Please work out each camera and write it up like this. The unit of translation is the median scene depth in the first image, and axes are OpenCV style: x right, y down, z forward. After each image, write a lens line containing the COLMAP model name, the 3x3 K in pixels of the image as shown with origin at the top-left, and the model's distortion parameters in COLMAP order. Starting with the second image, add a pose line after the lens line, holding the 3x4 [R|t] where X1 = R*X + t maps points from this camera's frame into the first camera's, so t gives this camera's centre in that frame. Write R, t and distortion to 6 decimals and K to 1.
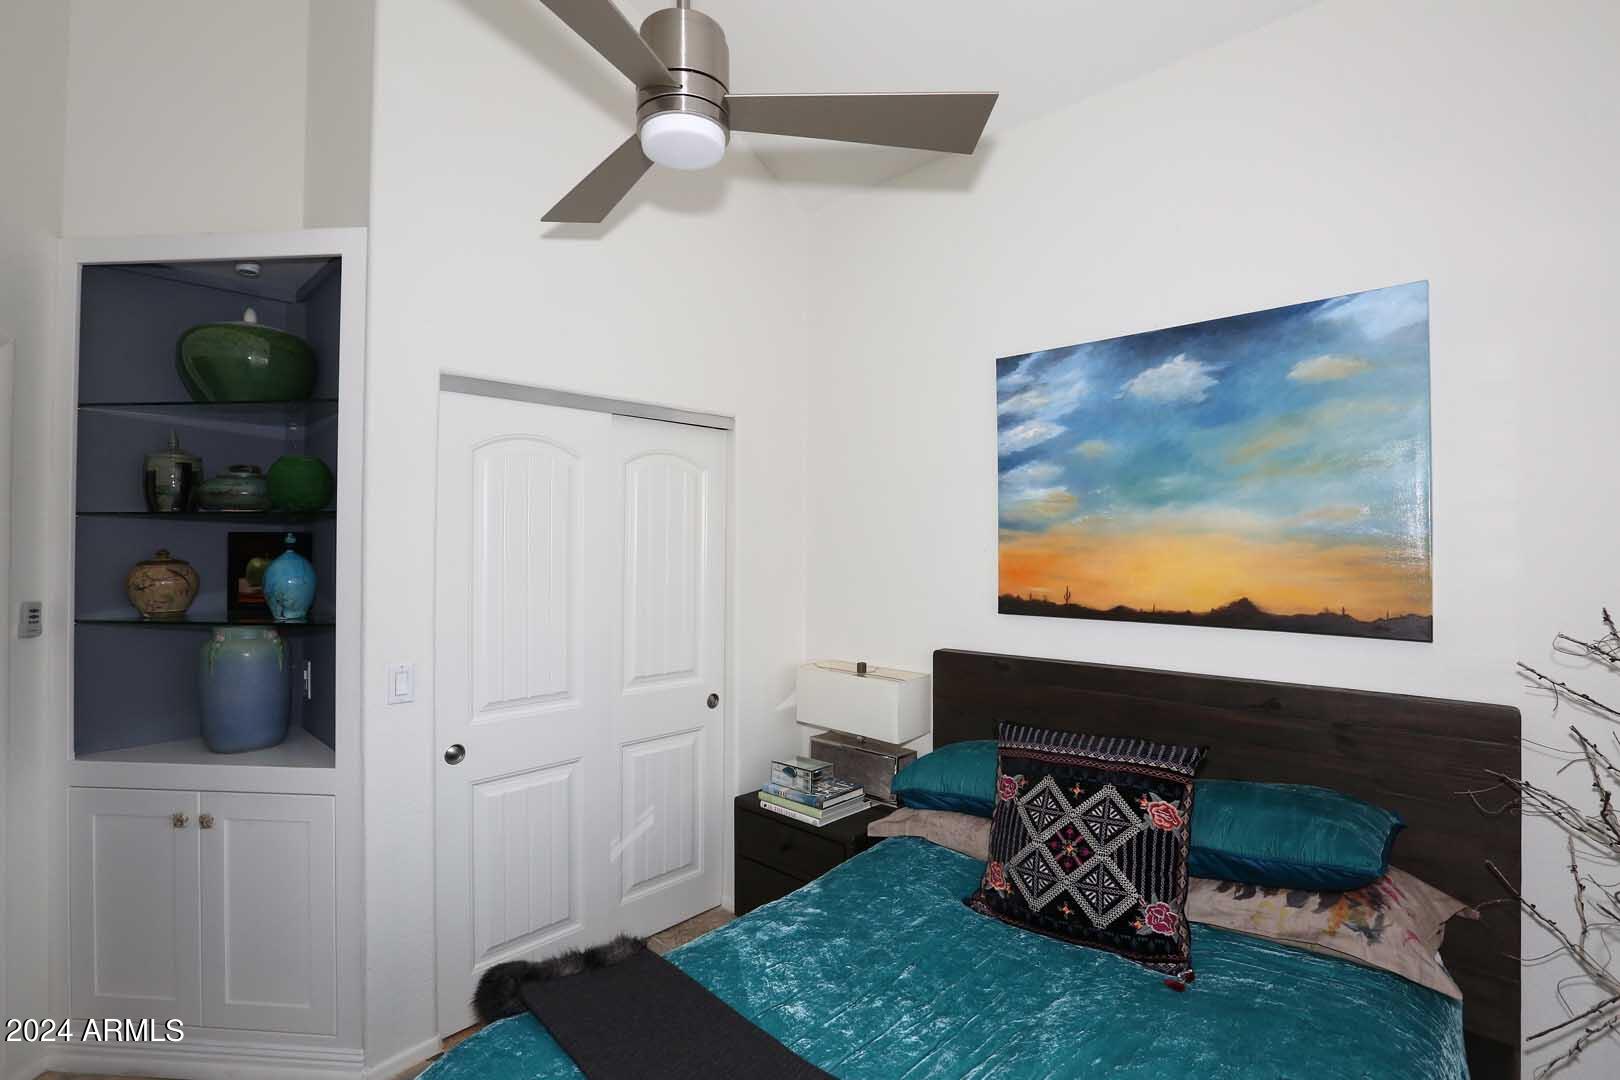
lens RADIAL K [[748.3, 0, 814.9], [0, 748.3, 540.9], [0, 0, 1]] dist [-0.044704, 0.018018]
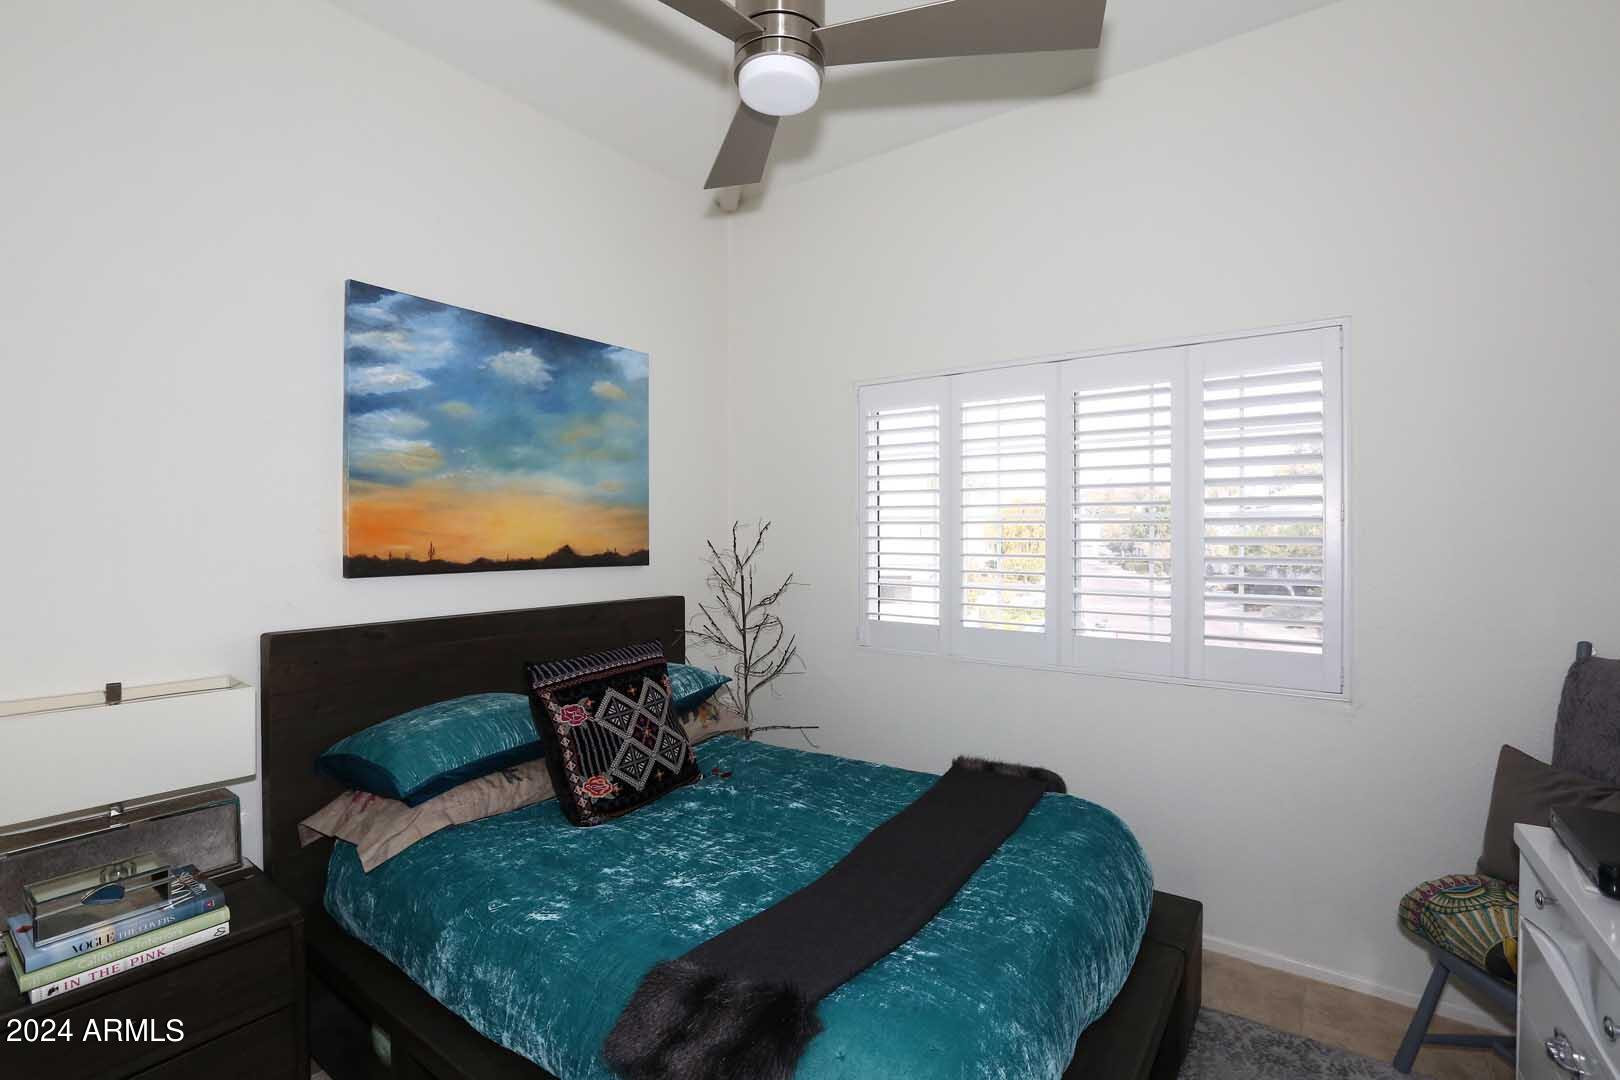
lens RADIAL K [[748.3, 0, 803.4], [0, 748.3, 535.7], [0, 0, 1]] dist [-0.044704, 0.018018]
pose [[-0.114168, 0.000182, 0.993461, -0.708650], [-0.003257, 0.999995, -0.000558, 0.051661], [-0.993456, -0.003300, -0.114167, 0.630531]]
